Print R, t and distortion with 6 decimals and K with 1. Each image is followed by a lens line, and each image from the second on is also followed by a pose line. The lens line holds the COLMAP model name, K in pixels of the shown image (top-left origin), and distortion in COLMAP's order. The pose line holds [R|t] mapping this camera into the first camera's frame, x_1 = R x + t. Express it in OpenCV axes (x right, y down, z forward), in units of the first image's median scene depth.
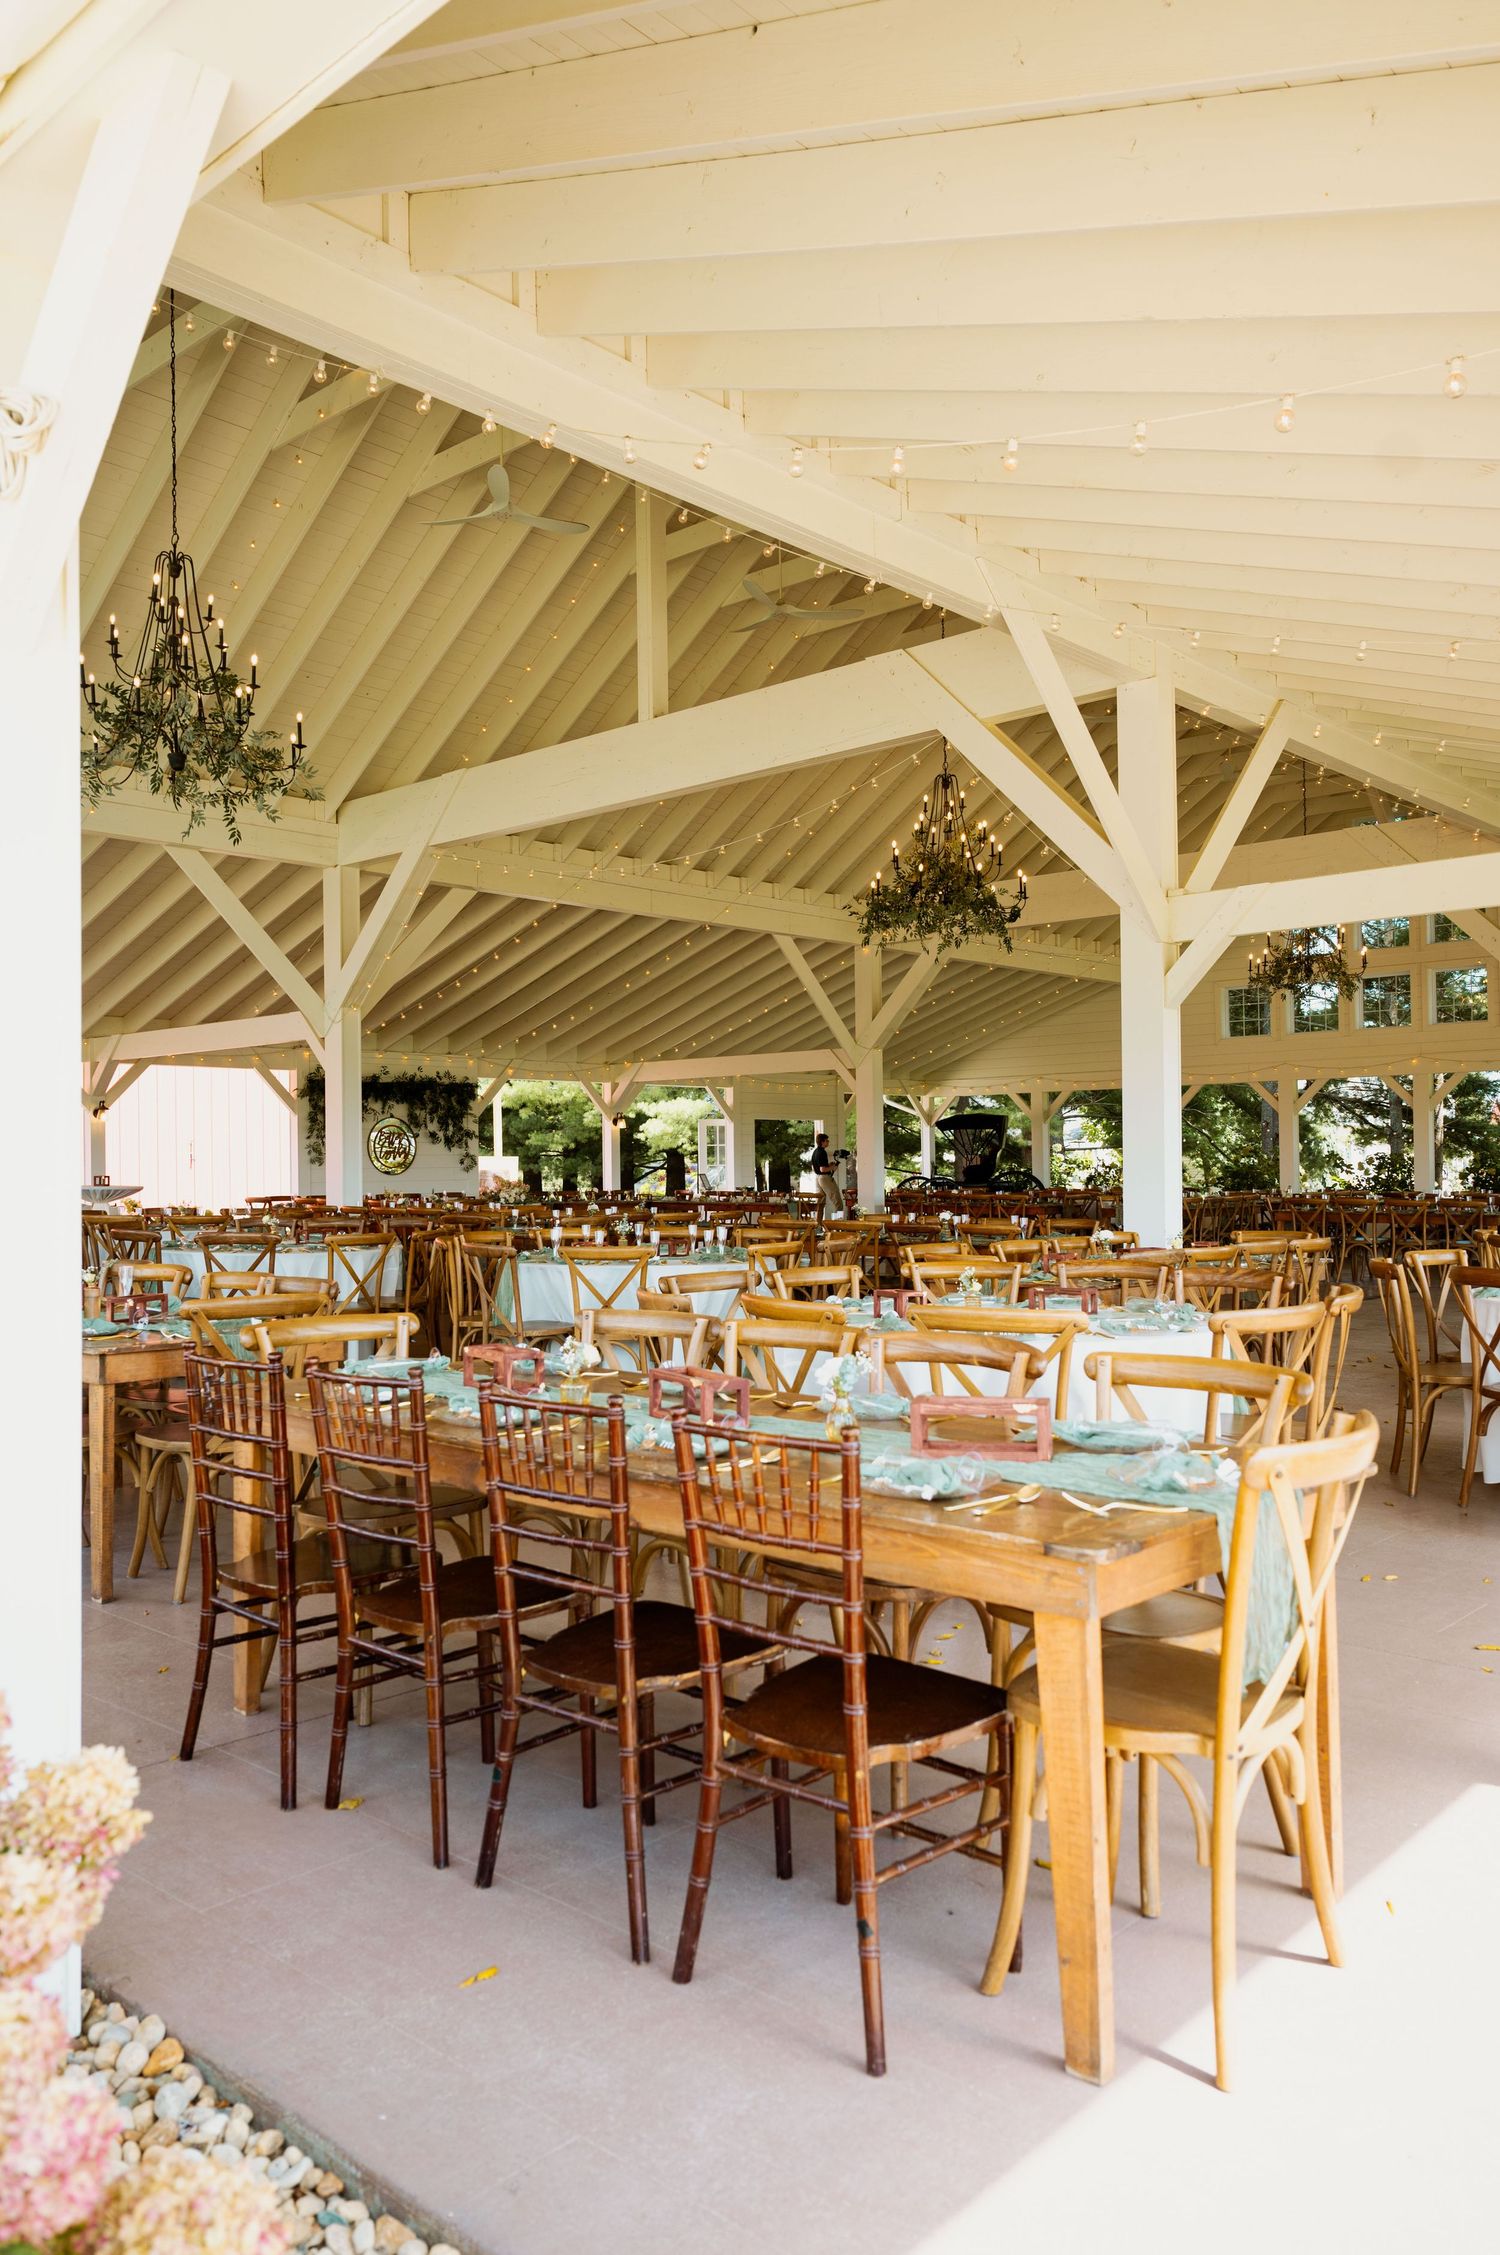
lens RADIAL K [[1590.6, 0, 754.6], [0, 1590.6, 1148.4], [0, 0, 1]] dist [-0.000536, -0.000507]
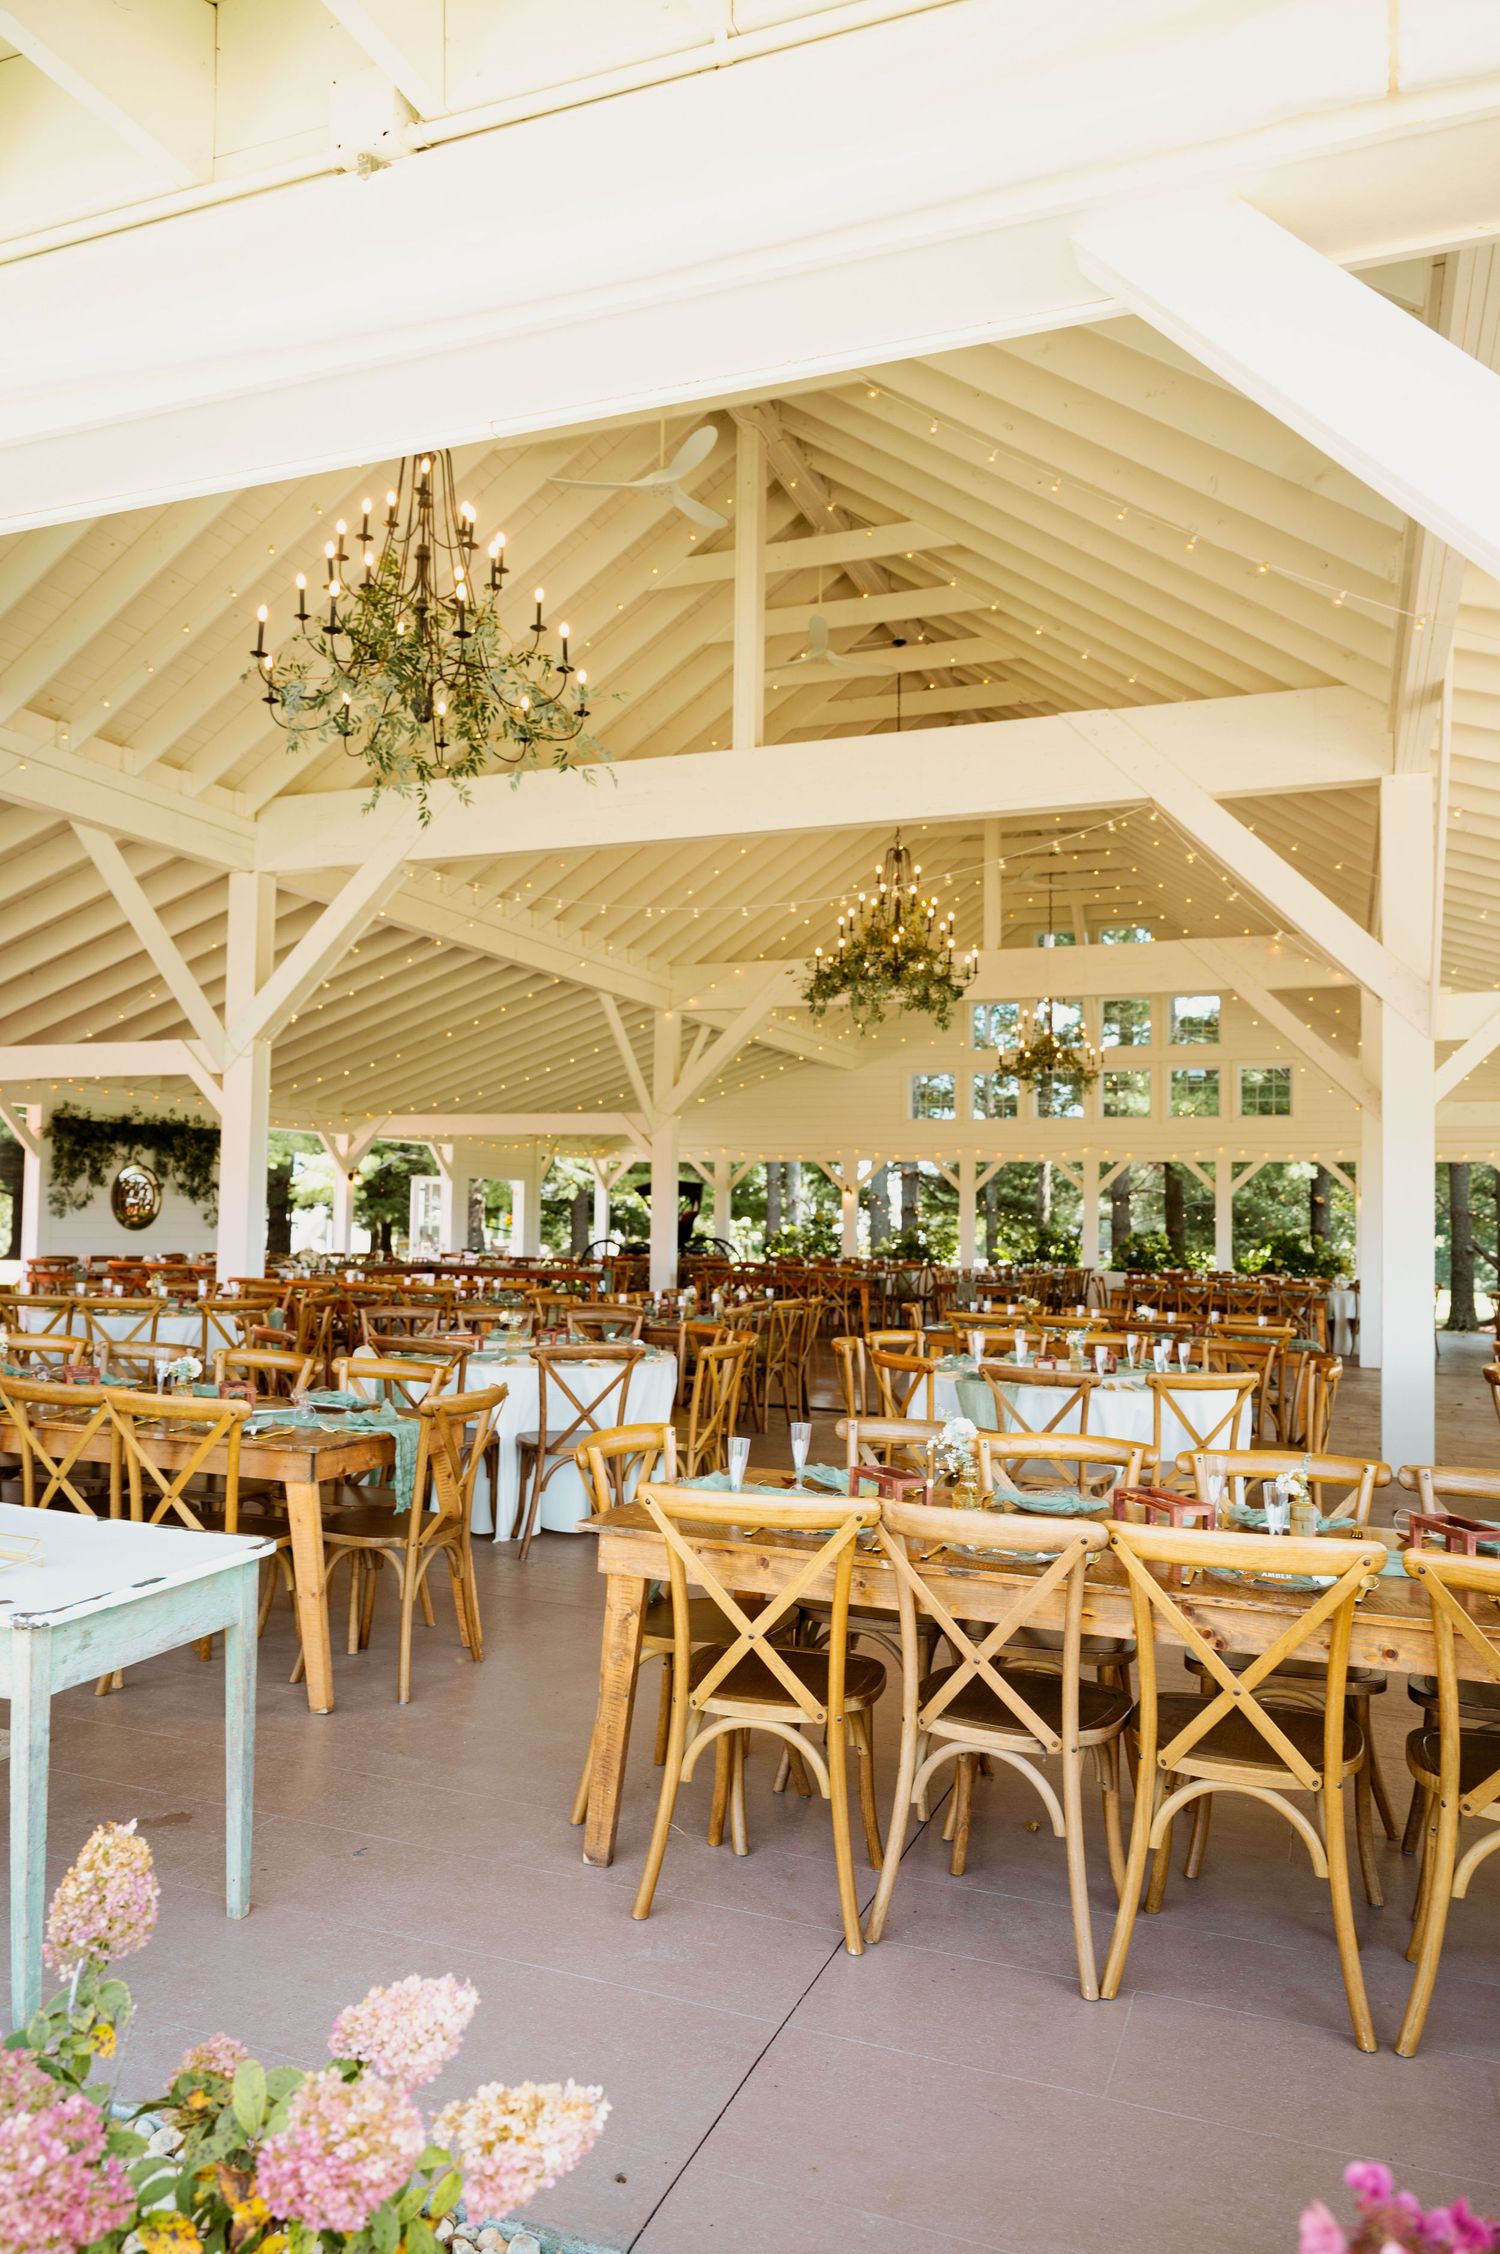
lens RADIAL K [[1452.7, 0, 756.7], [0, 1452.7, 1104.4], [0, 0, 1]] dist [-0.001142, 0.000385]
pose [[0.937451, 0.056394, 0.343518, -0.438410], [-0.032795, 0.996709, -0.074130, -0.010396], [-0.346568, 0.058227, 0.936216, 0.318596]]
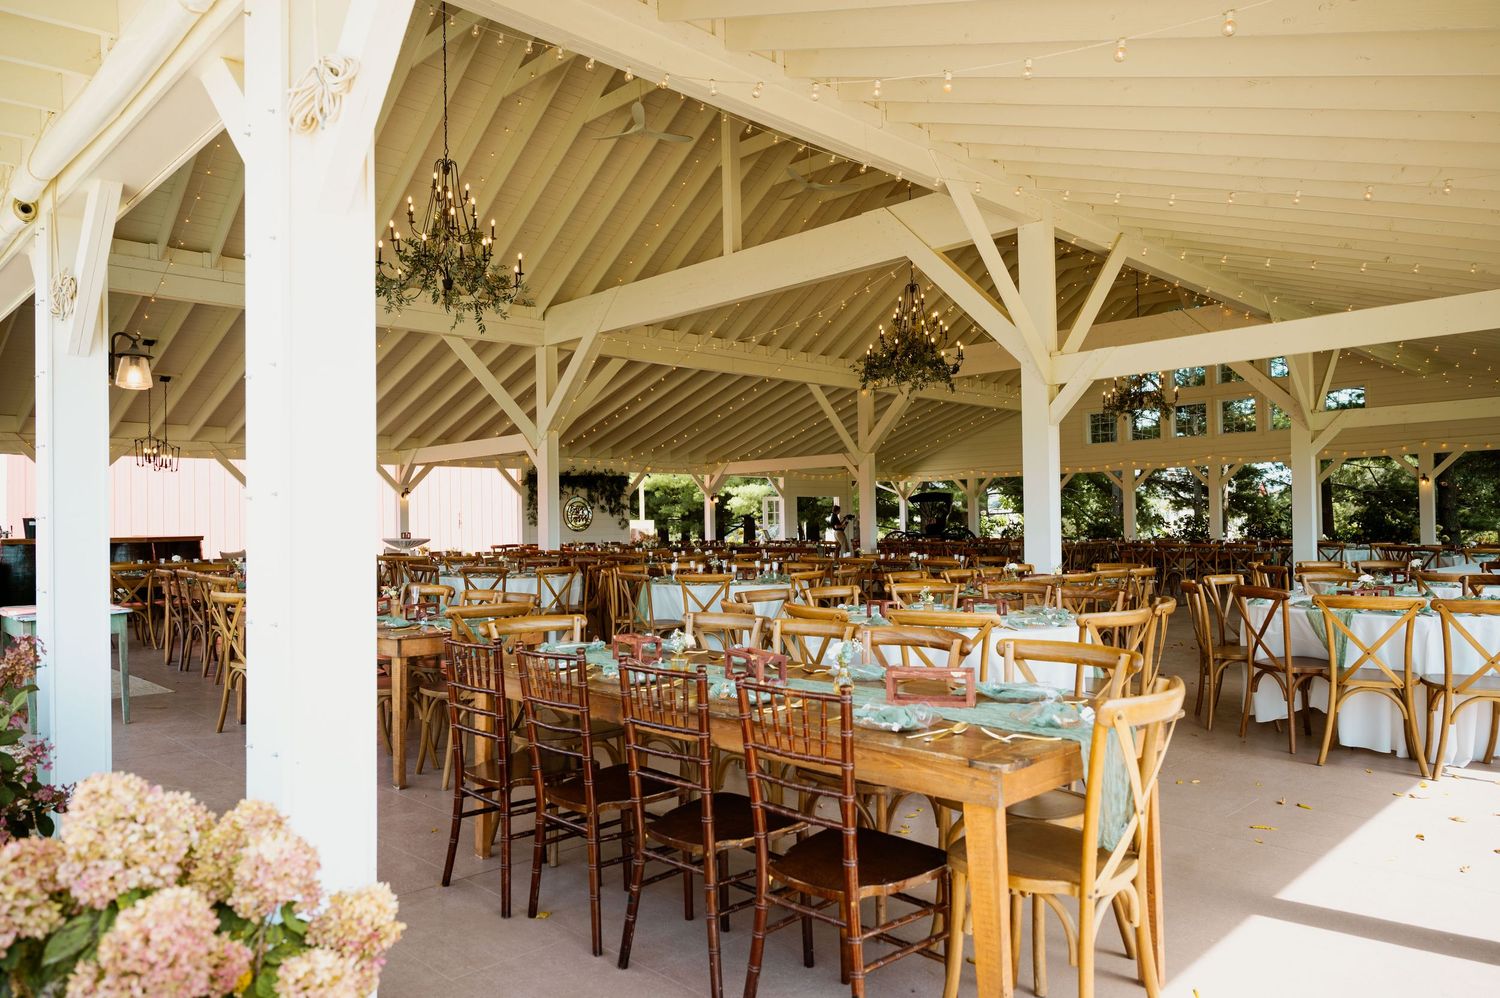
lens RADIAL K [[966.7, 0, 743.6], [0, 966.7, 506.9], [0, 0, 1]] dist [-0.001142, 0.000385]
pose [[0.998401, -0.006042, -0.056209, 0.003097], [0.005590, 0.999951, -0.008203, 0.000698], [0.056255, 0.007875, 0.998385, 0.005473]]
